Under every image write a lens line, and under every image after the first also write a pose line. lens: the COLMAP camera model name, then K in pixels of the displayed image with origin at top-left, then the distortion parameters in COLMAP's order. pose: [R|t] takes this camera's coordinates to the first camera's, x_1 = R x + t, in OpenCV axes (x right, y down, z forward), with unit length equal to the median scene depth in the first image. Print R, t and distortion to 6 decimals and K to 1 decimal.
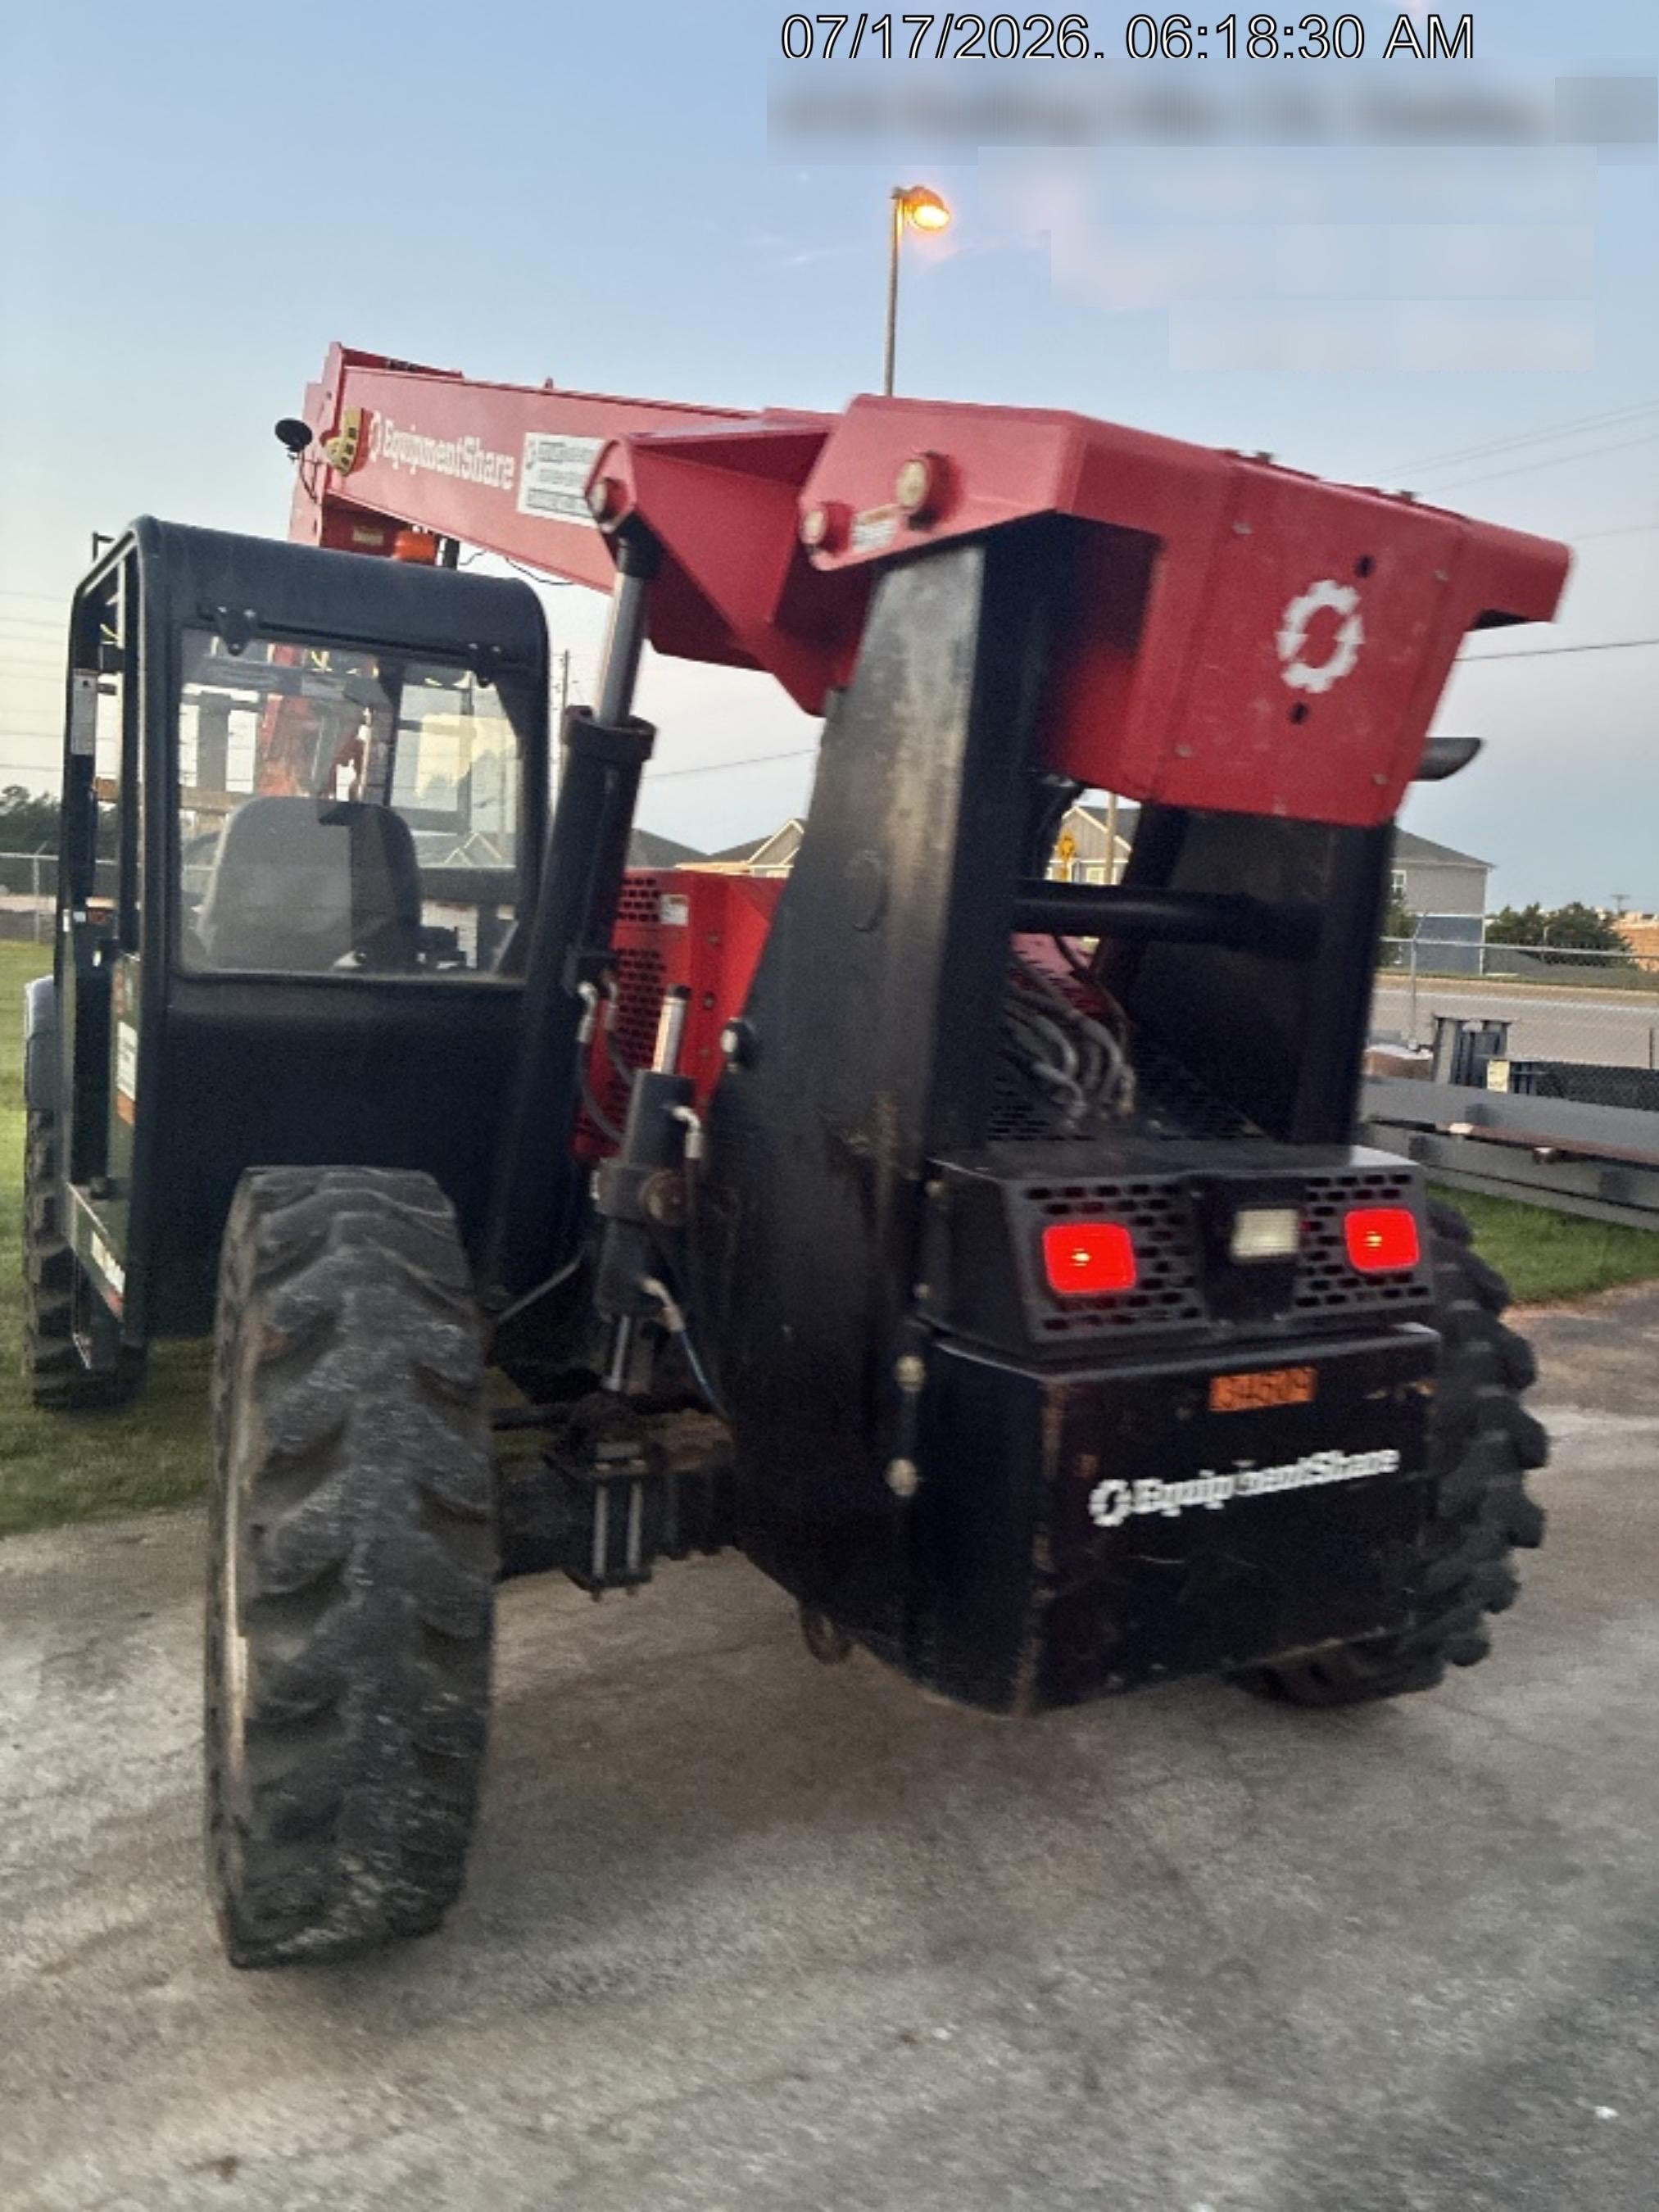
lens RADIAL K [[1689.7, 0, 822.5], [0, 1689.7, 1088.0], [0, 0, 1]] dist [0.051709, -0.070462]
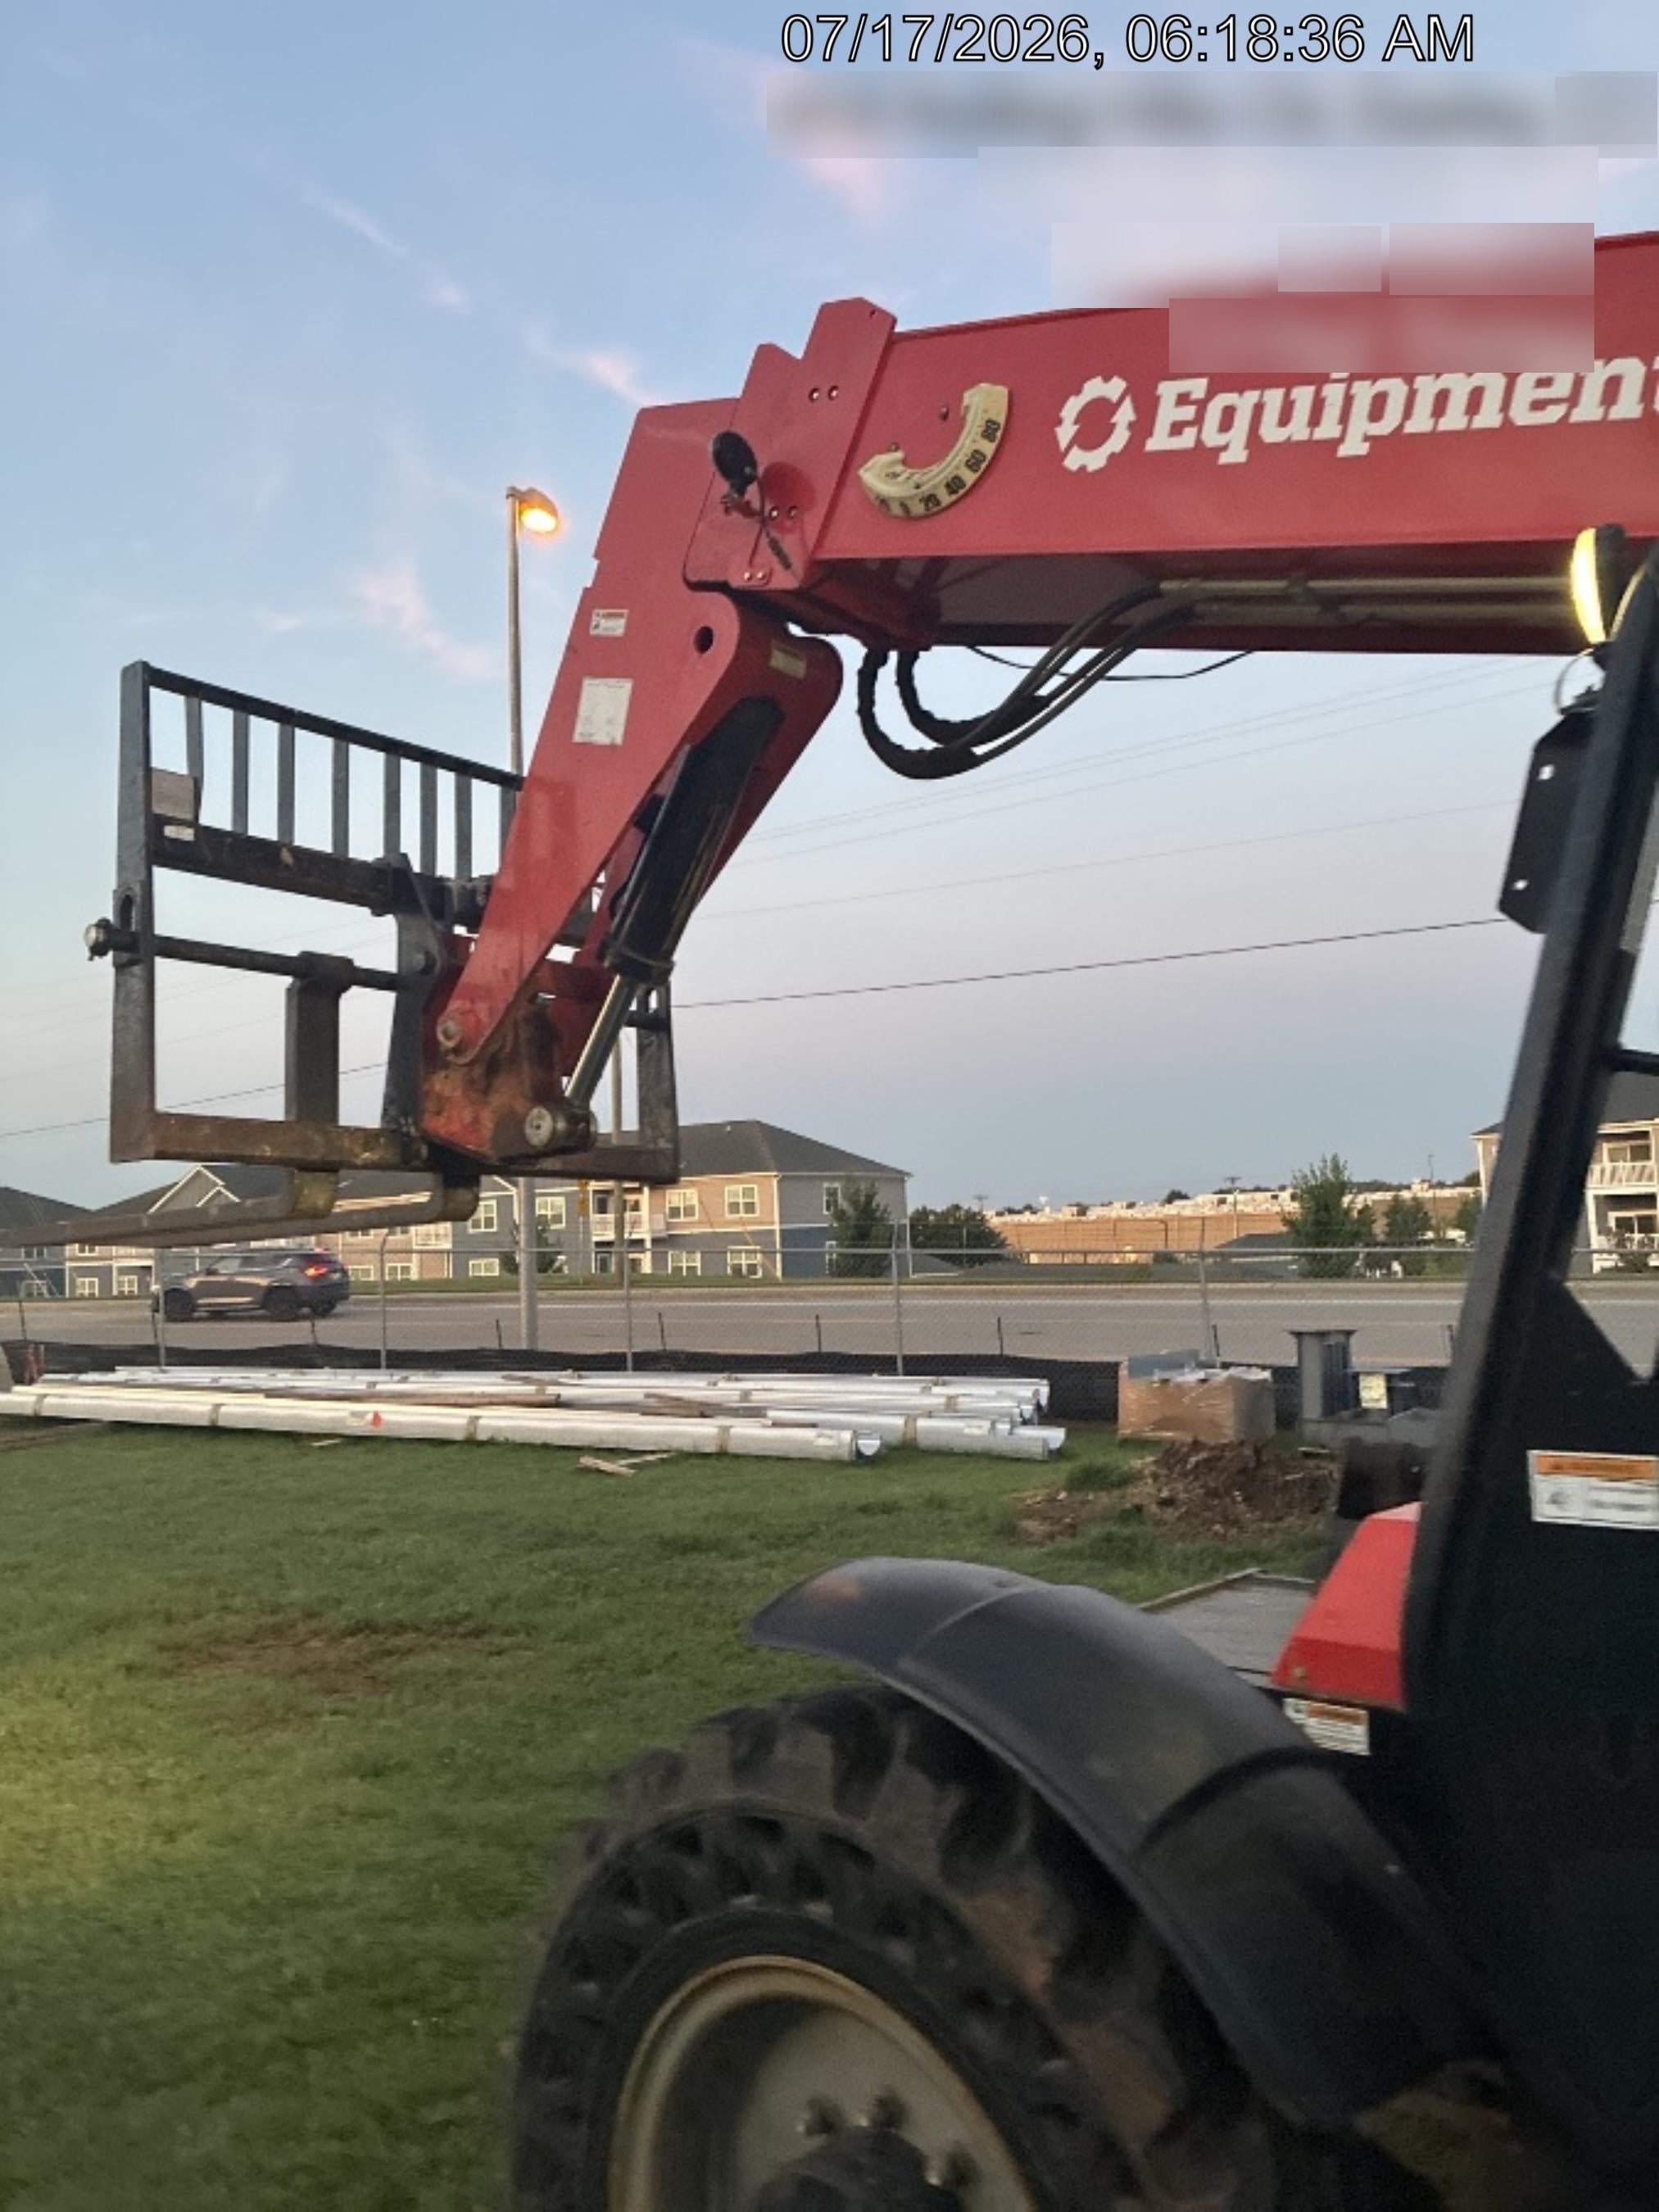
lens RADIAL K [[1689.7, 0, 822.5], [0, 1689.7, 1088.0], [0, 0, 1]] dist [0.051709, -0.070462]
pose [[0.936345, -0.034804, 0.349353, -1.054374], [0.101280, 0.979547, -0.173866, -0.201391], [-0.336157, 0.198182, 0.920719, 1.170681]]
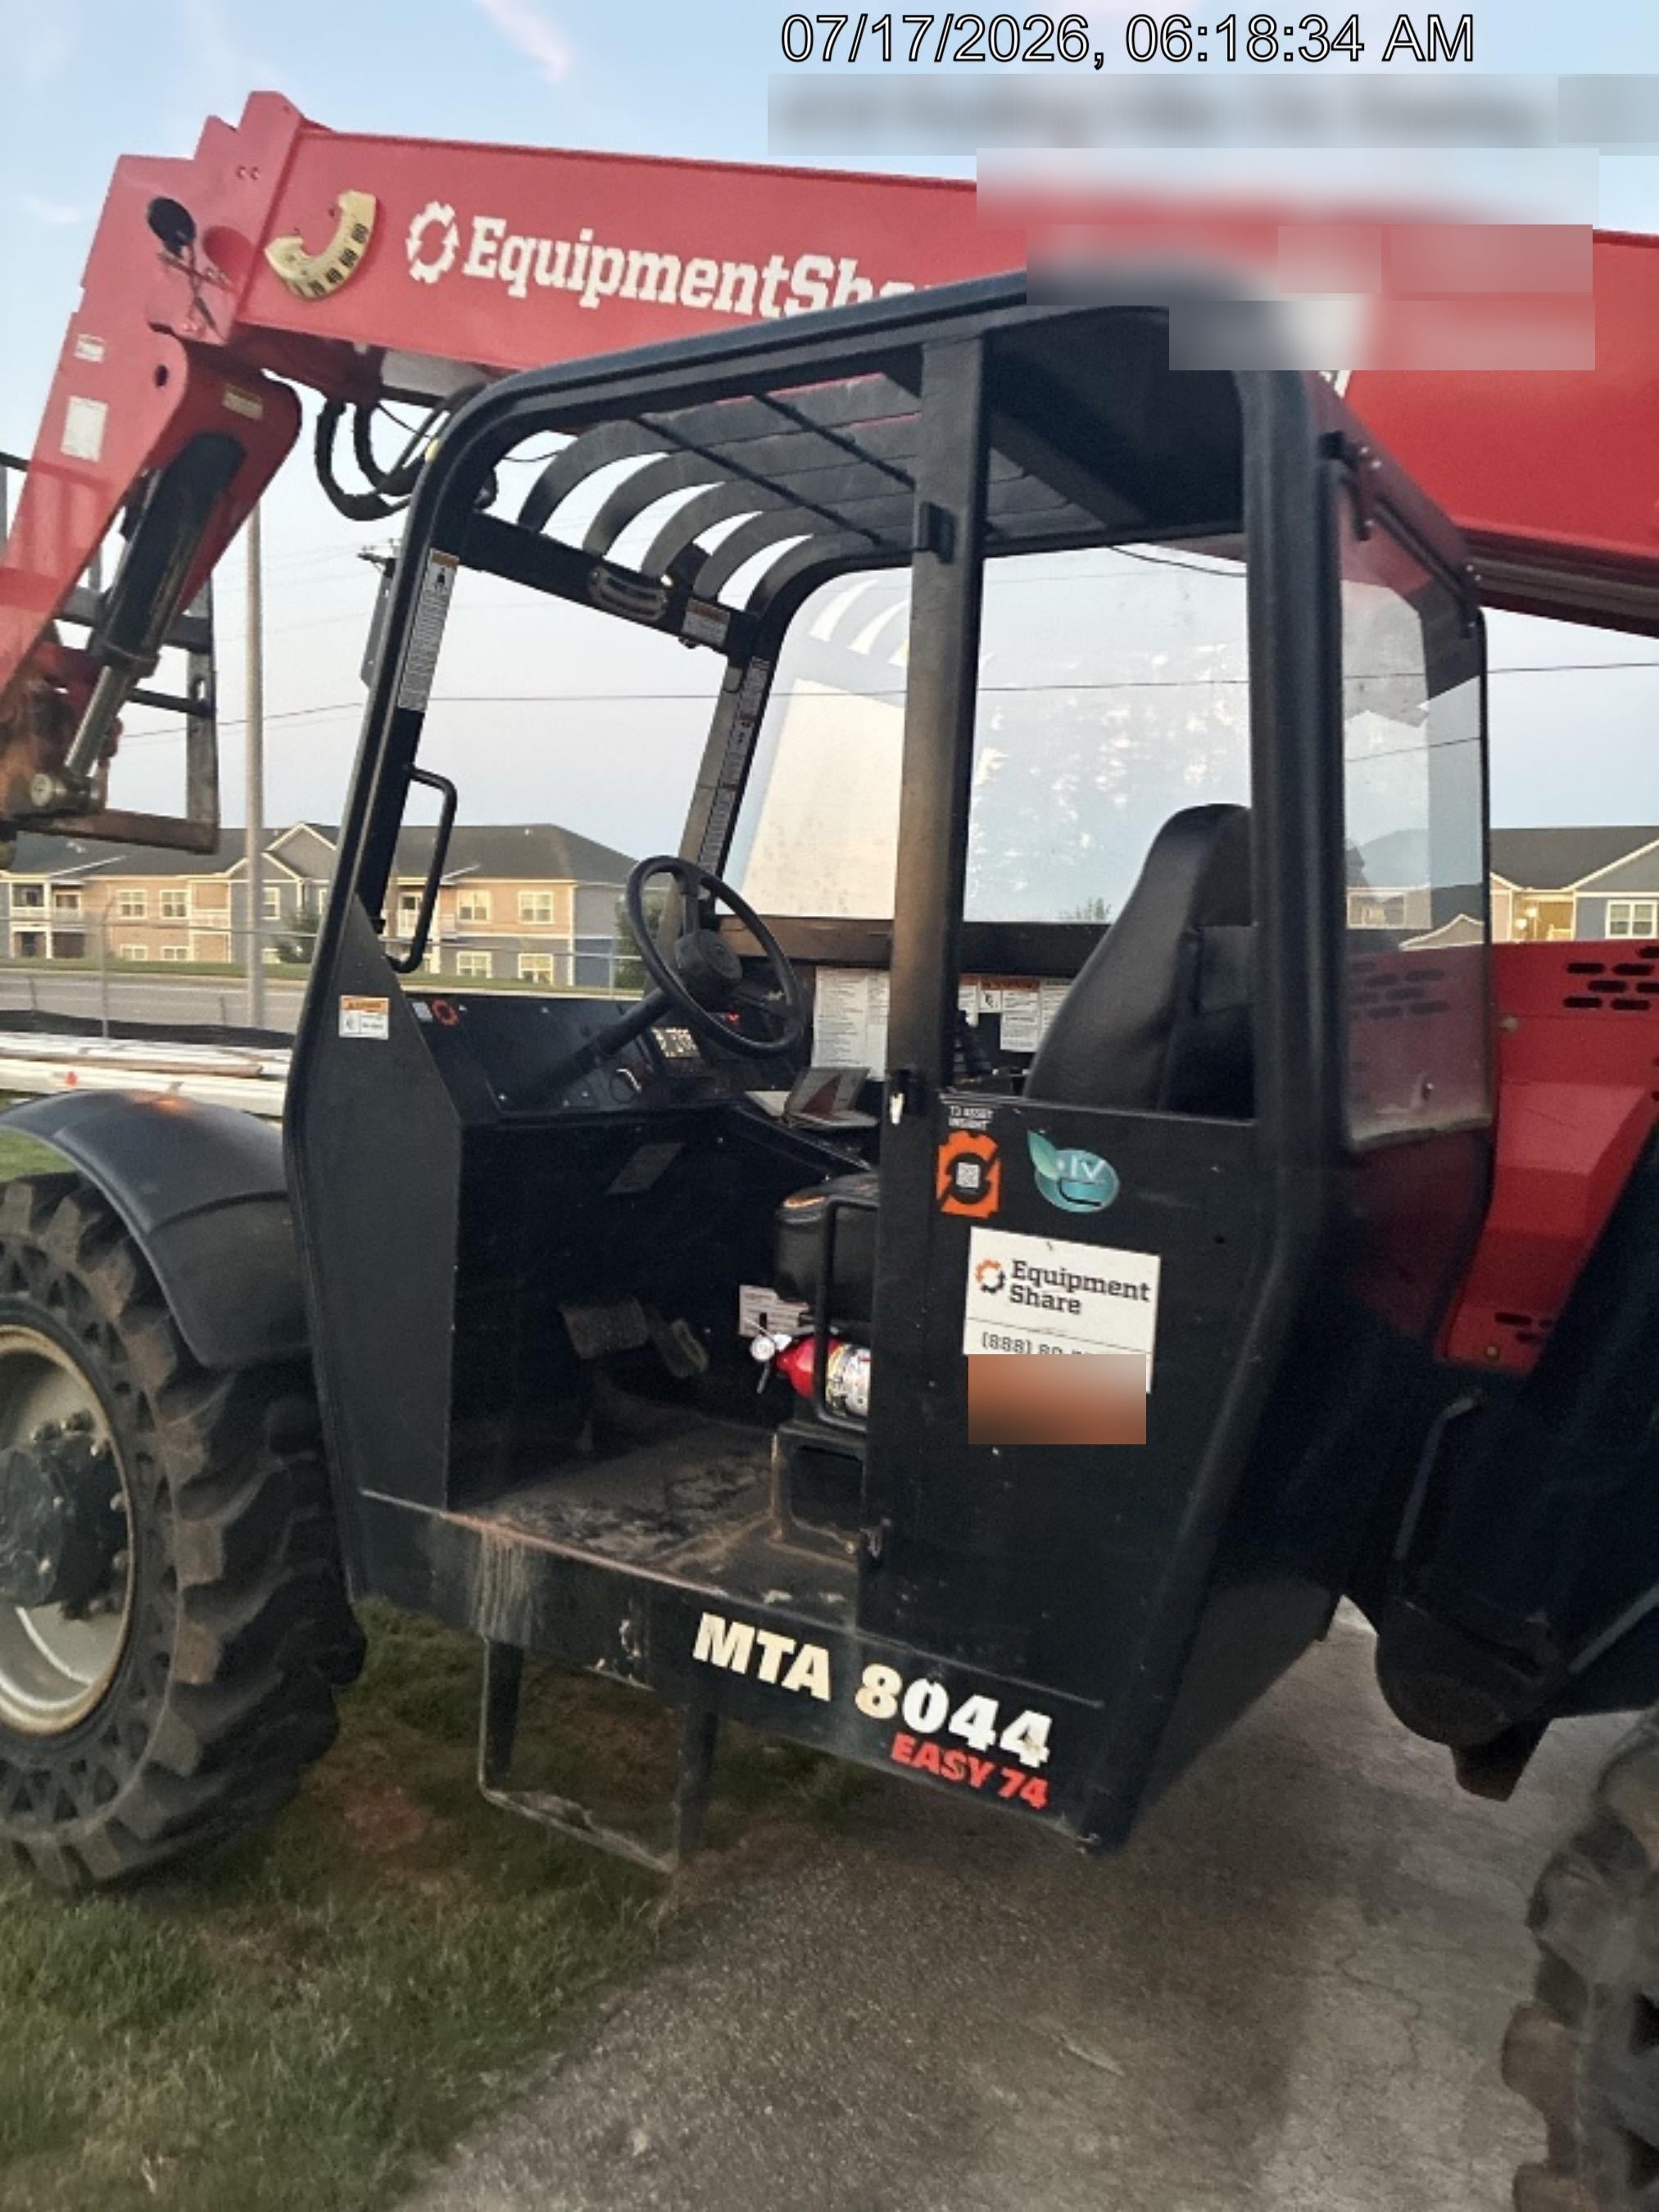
lens RADIAL K [[1653.0, 0, 870.3], [0, 1653.0, 1116.4], [0, 0, 1]] dist [0.056599, -0.059764]
pose [[0.880457, -0.051676, 0.471301, -0.861765], [0.049443, 0.998630, 0.017129, -0.106434], [-0.471540, 0.008221, 0.881806, 0.721547]]
